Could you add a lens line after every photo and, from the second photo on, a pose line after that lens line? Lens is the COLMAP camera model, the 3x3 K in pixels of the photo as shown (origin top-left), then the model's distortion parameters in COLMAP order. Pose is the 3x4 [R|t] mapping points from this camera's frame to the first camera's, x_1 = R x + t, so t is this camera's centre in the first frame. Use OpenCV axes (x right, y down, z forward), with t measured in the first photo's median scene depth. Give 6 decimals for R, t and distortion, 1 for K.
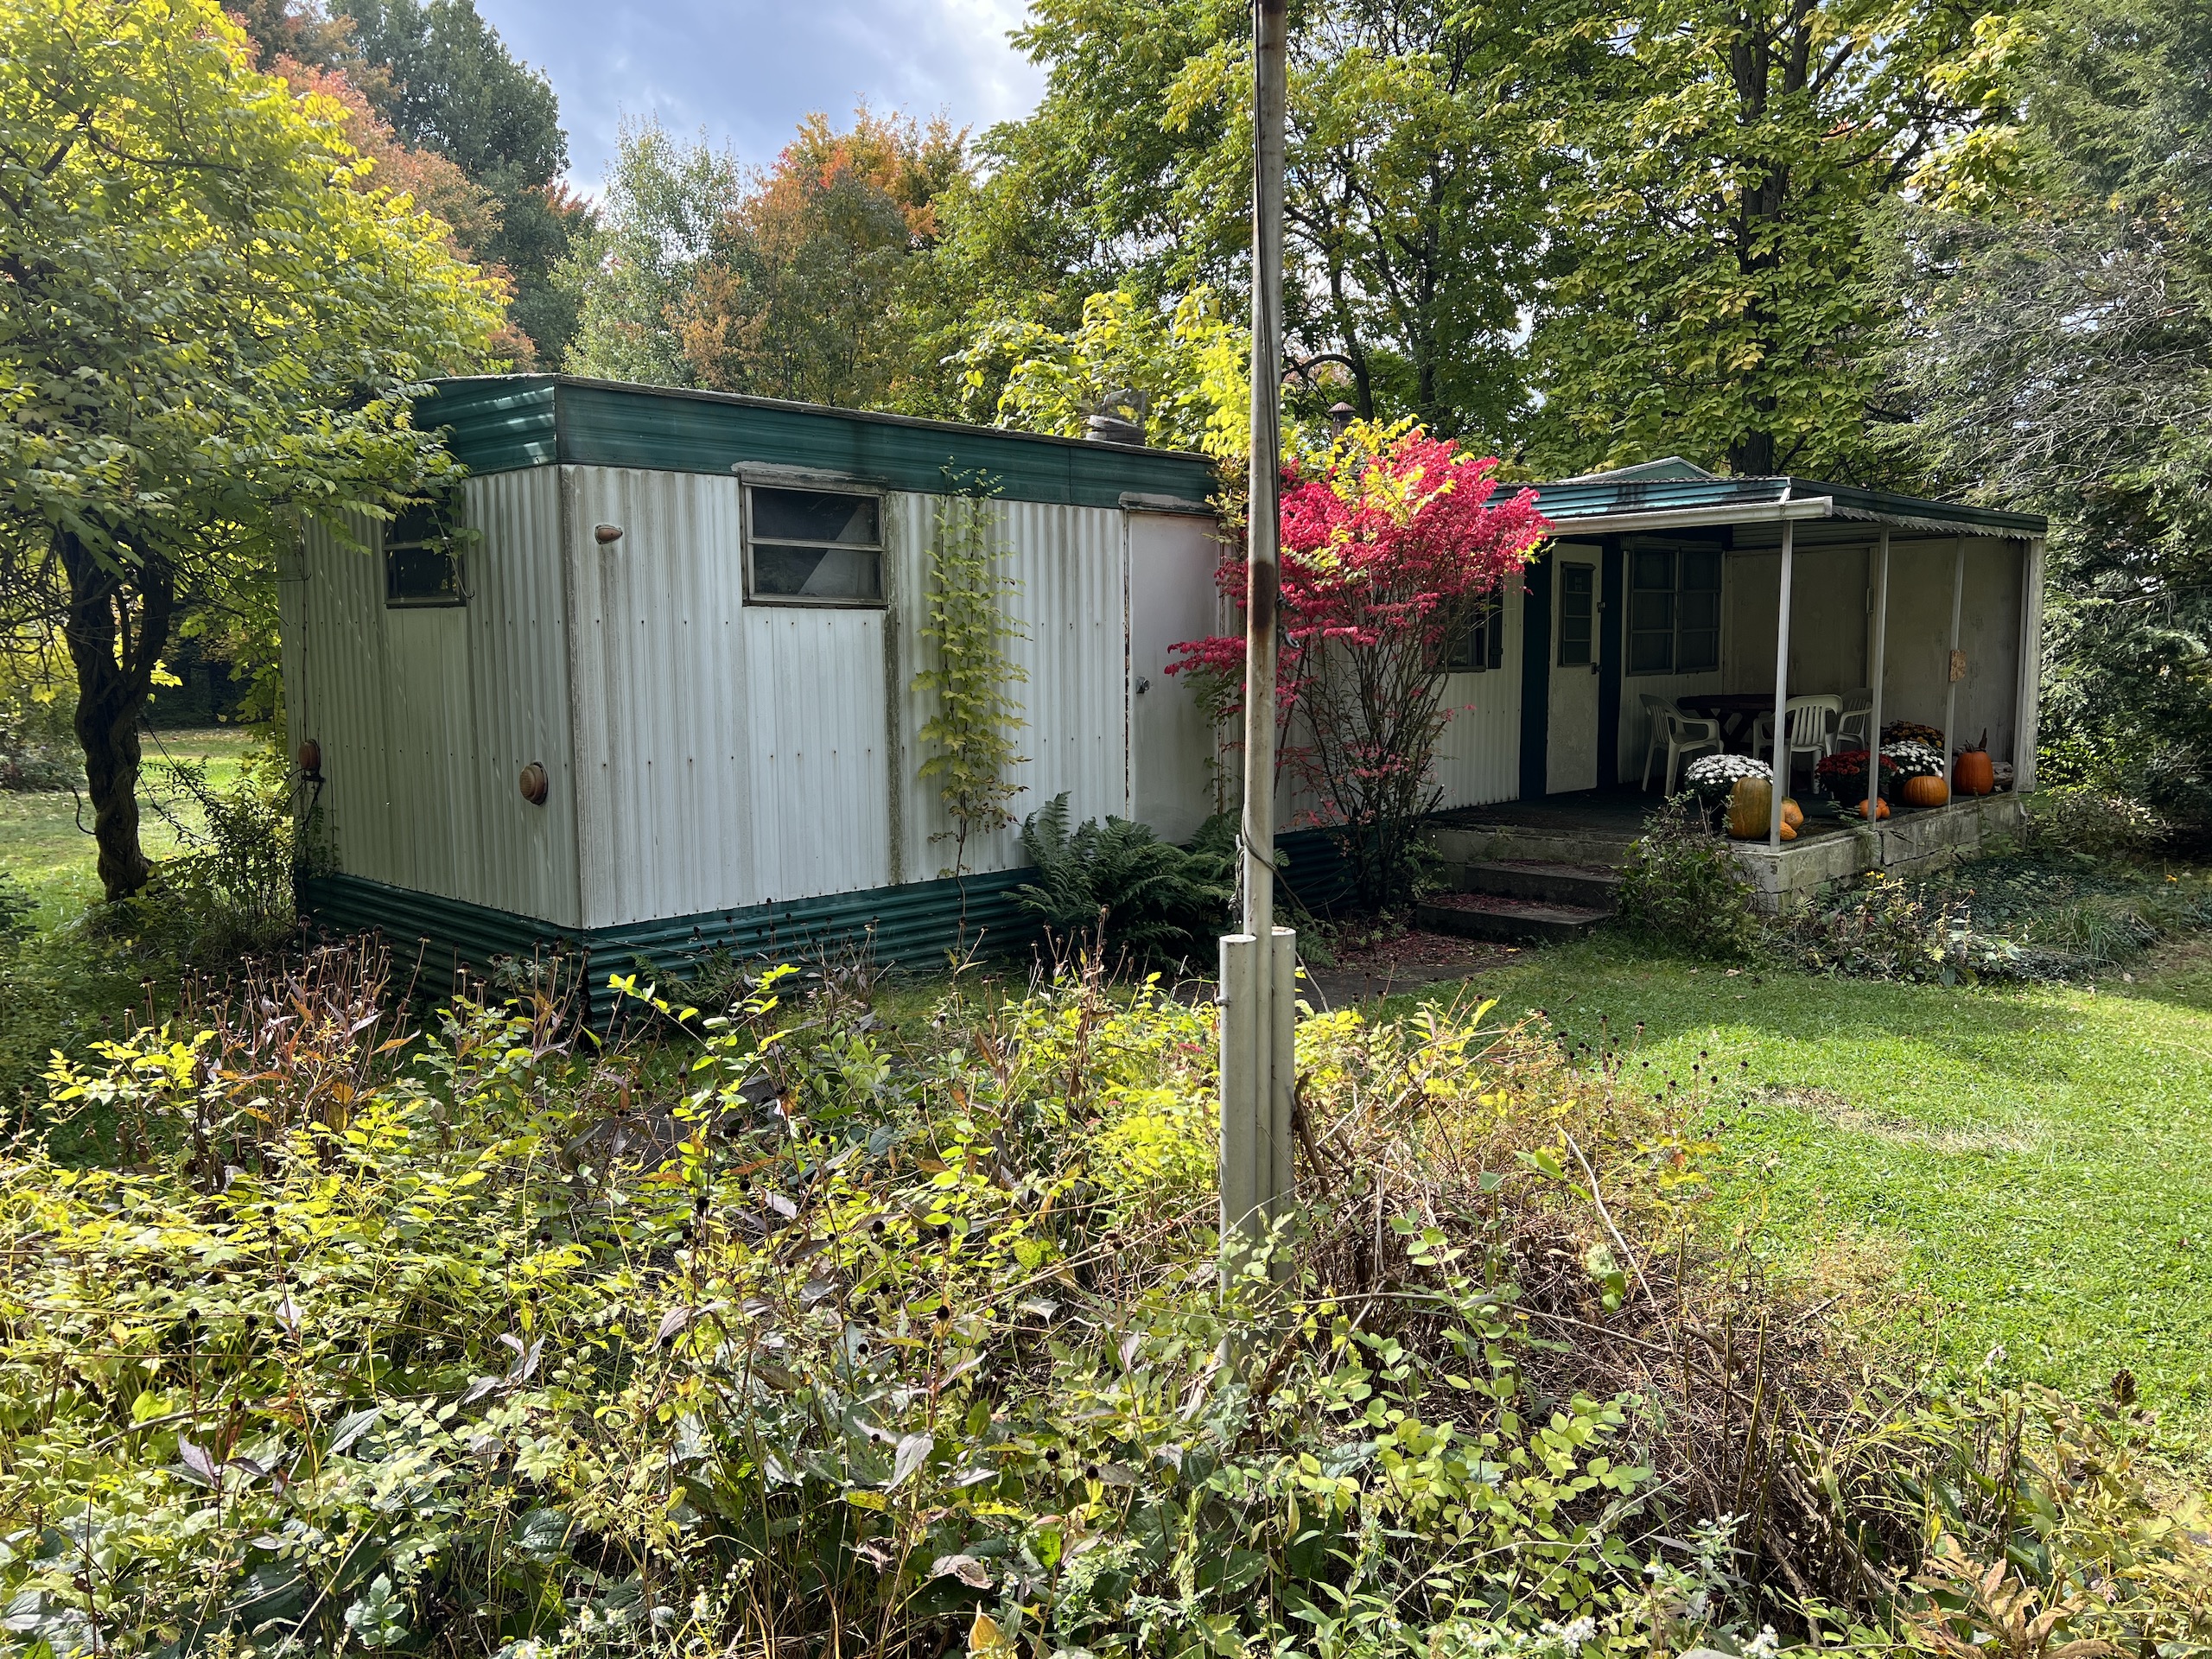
lens RADIAL K [[1667.1, 0, 1106.0], [0, 1667.1, 829.5], [0, 0, 1]] dist [0.030127, -0.011580]
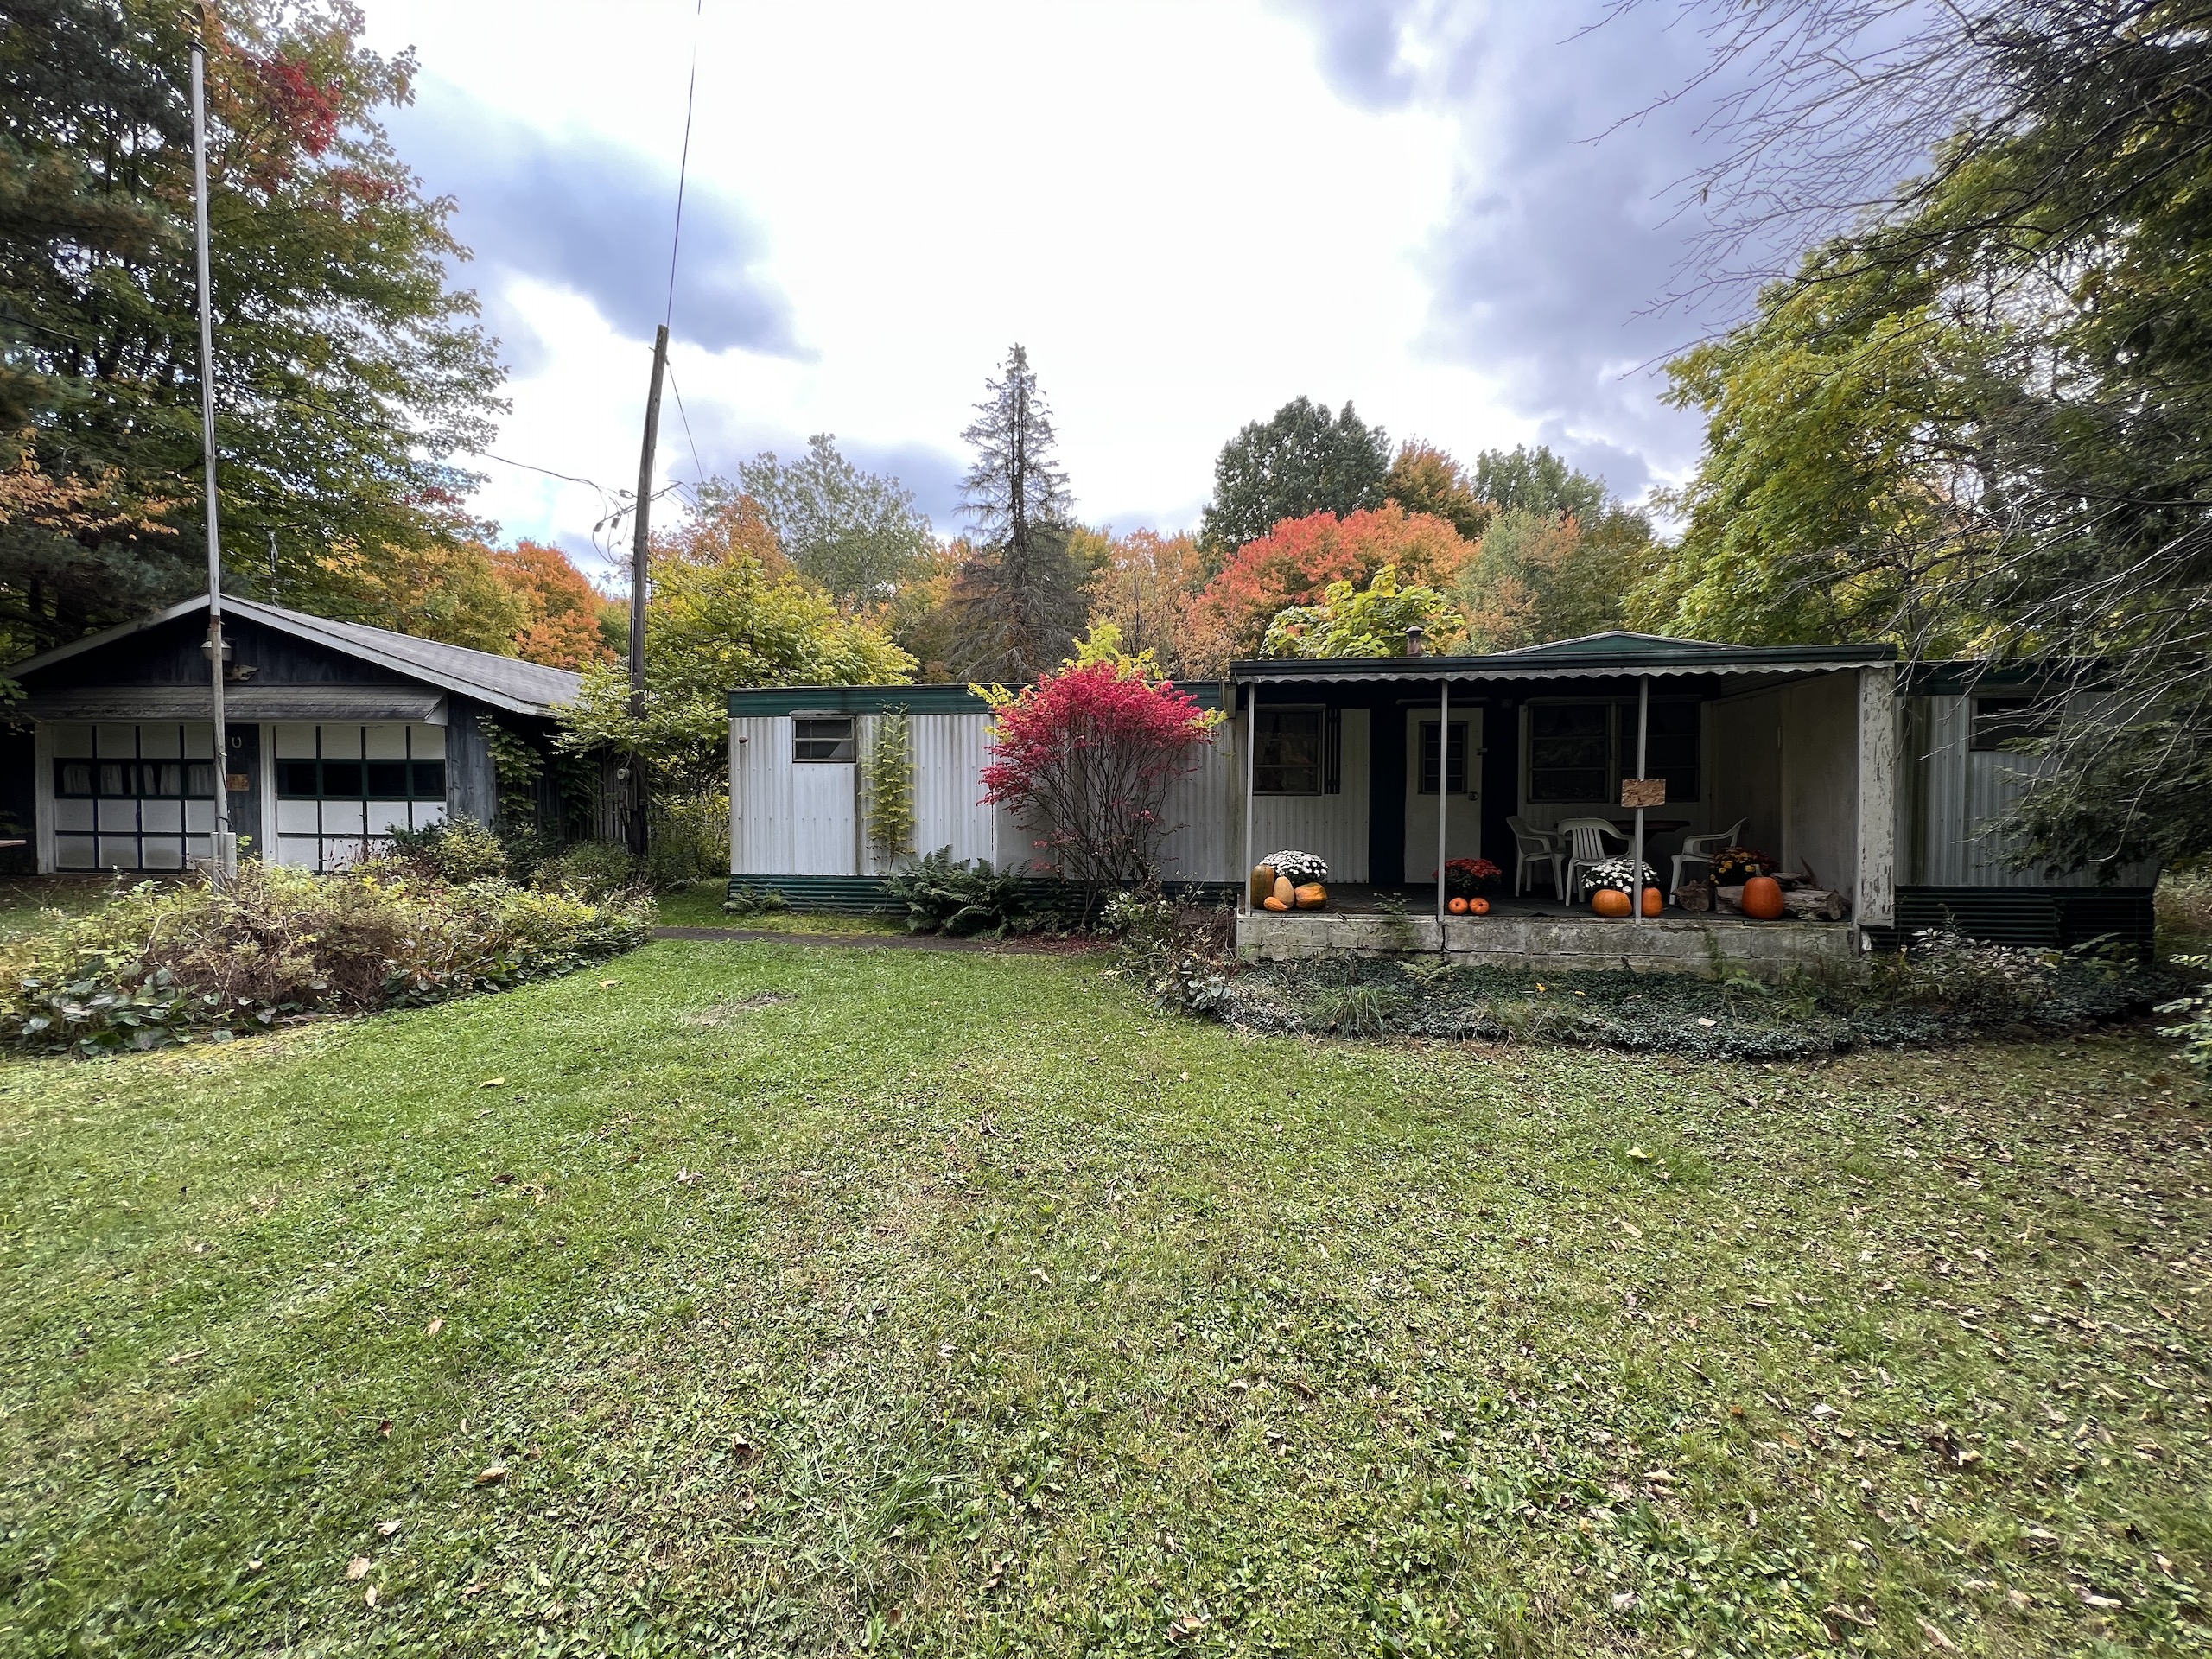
lens RADIAL K [[878.4, 0, 1100.3], [0, 878.4, 825.1], [0, 0, 1]] dist [-0.000042, 0.000067]
pose [[0.580368, 0.031950, -0.813727, 0.971922], [-0.094637, 0.995106, -0.028425, -0.032546], [0.808837, 0.093505, 0.580551, 0.463562]]
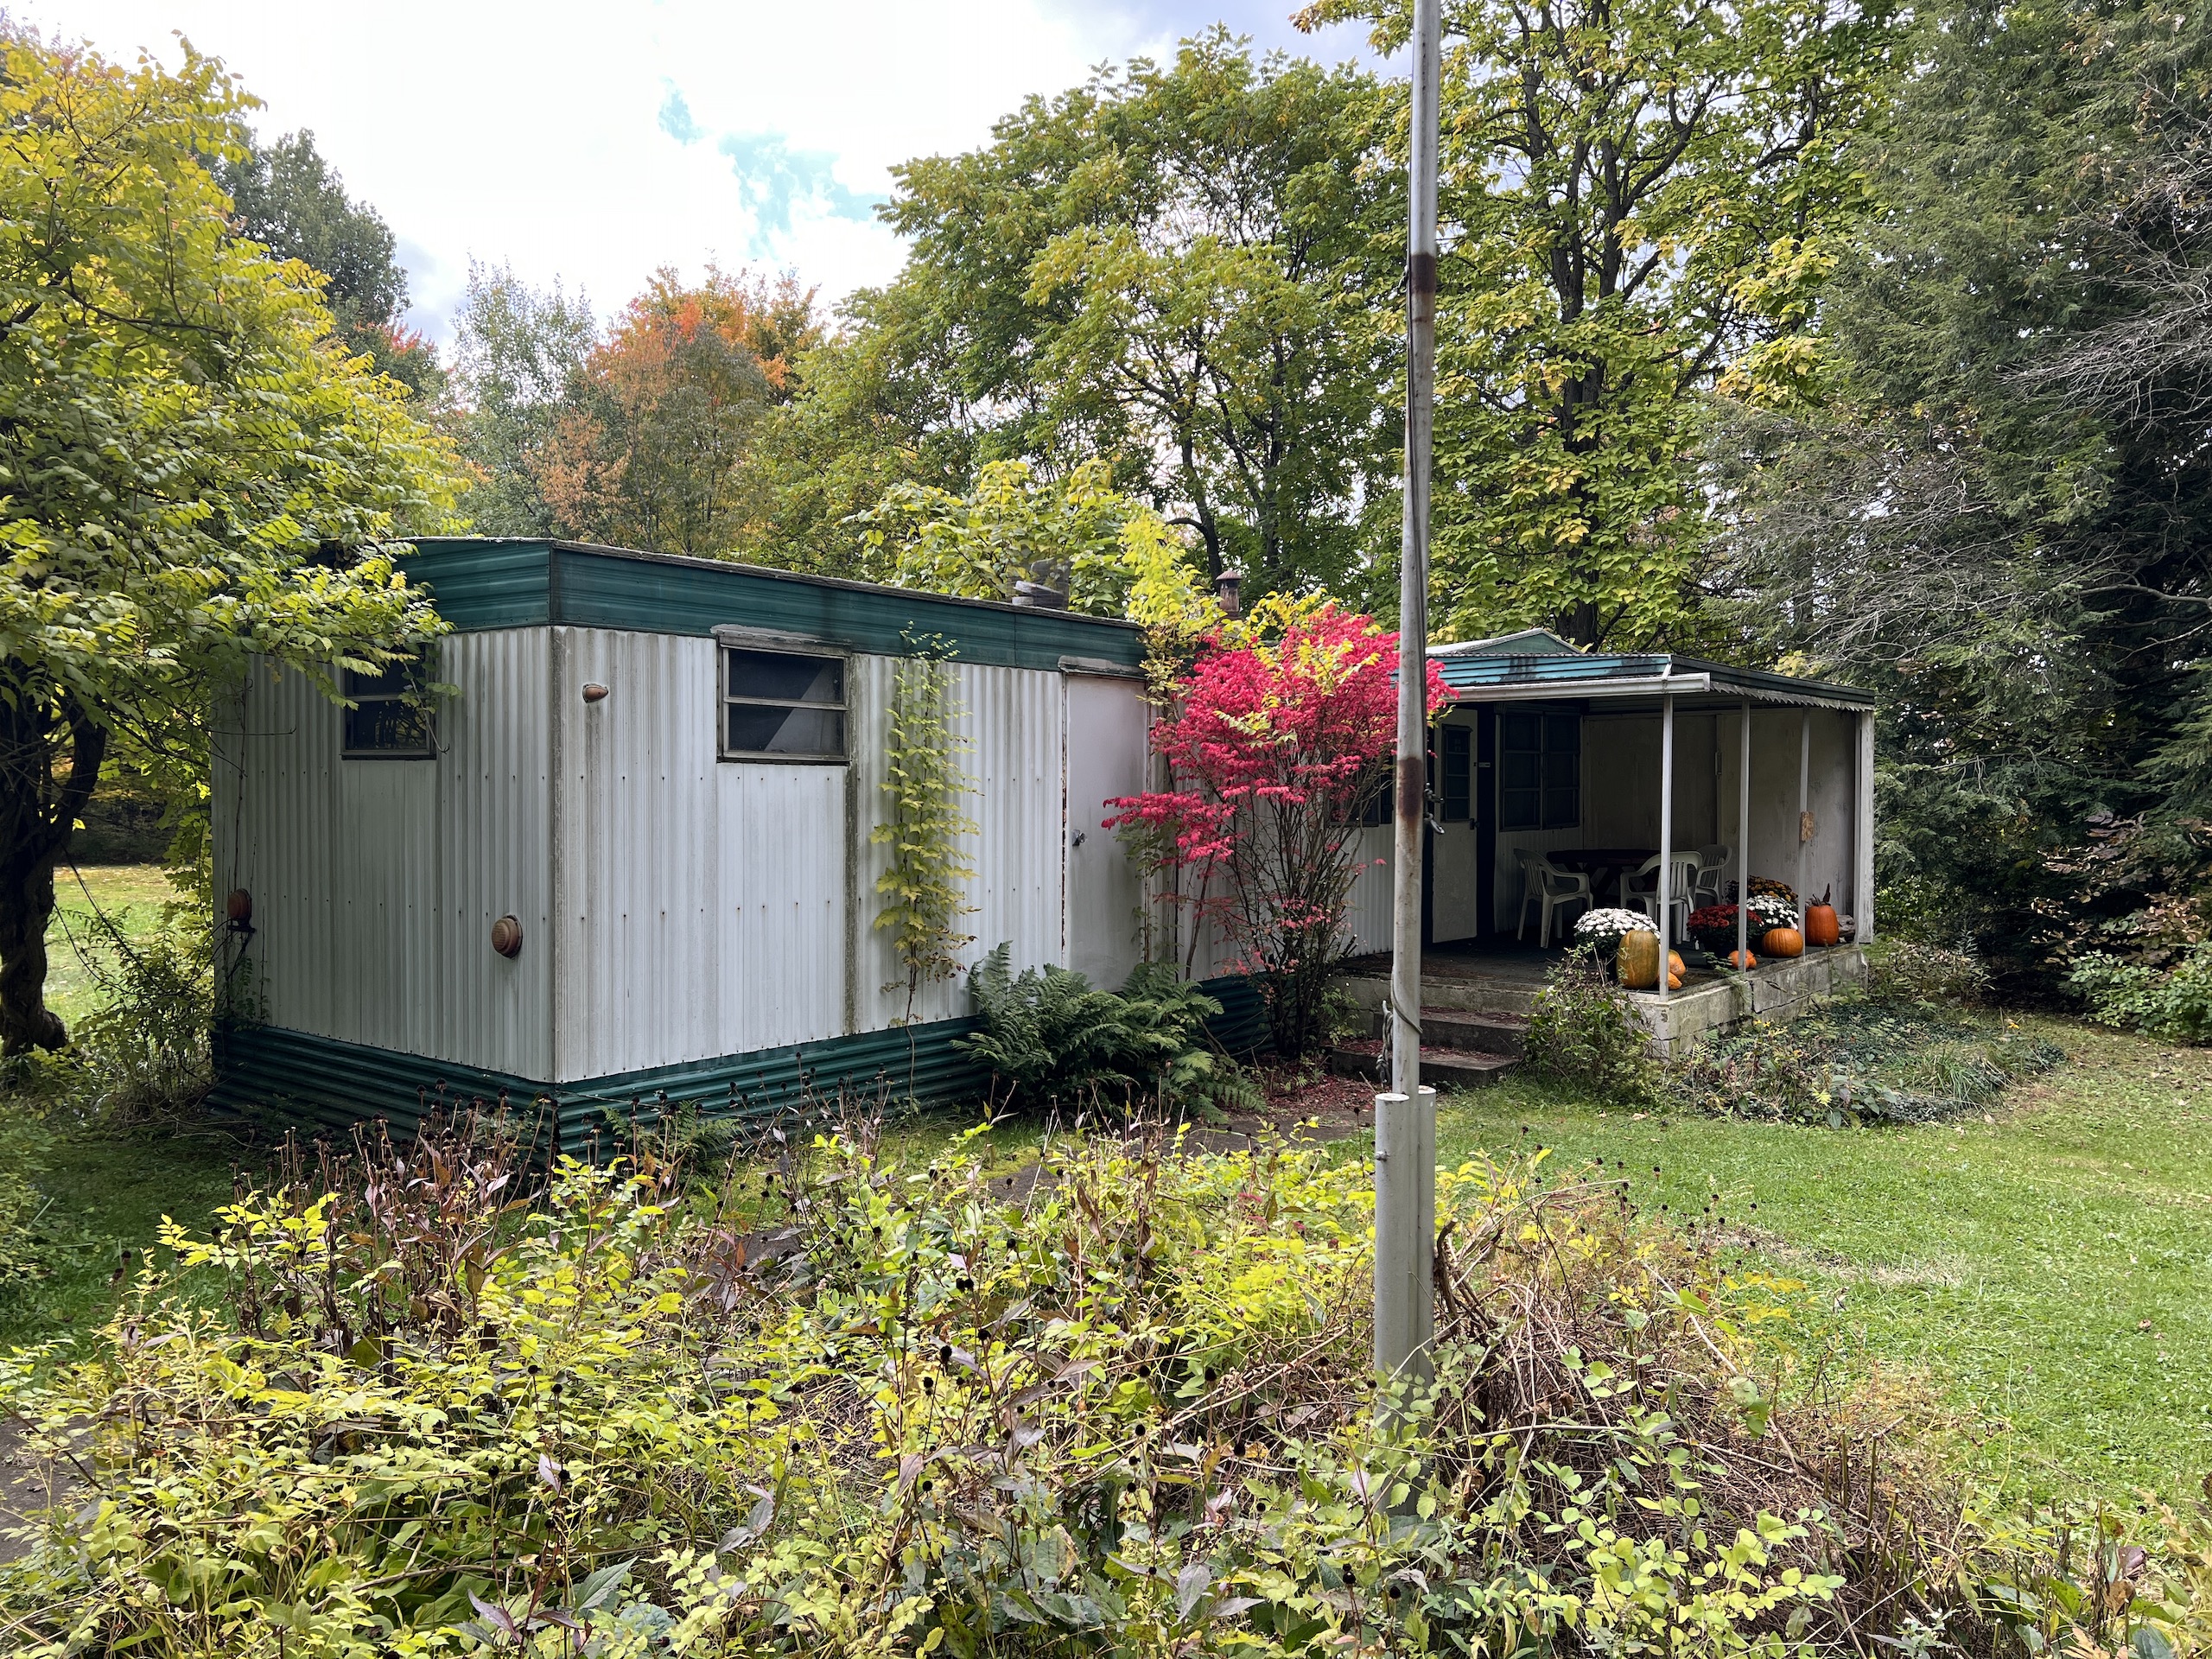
lens RADIAL K [[1659.8, 0, 1098.9], [0, 1659.8, 820.1], [0, 0, 1]] dist [0.056545, -0.063658]
pose [[0.994852, 0.009784, 0.100861, -0.068482], [-0.000650, 0.995924, -0.090194, -0.005139], [-0.101332, 0.089664, 0.990804, -0.026293]]
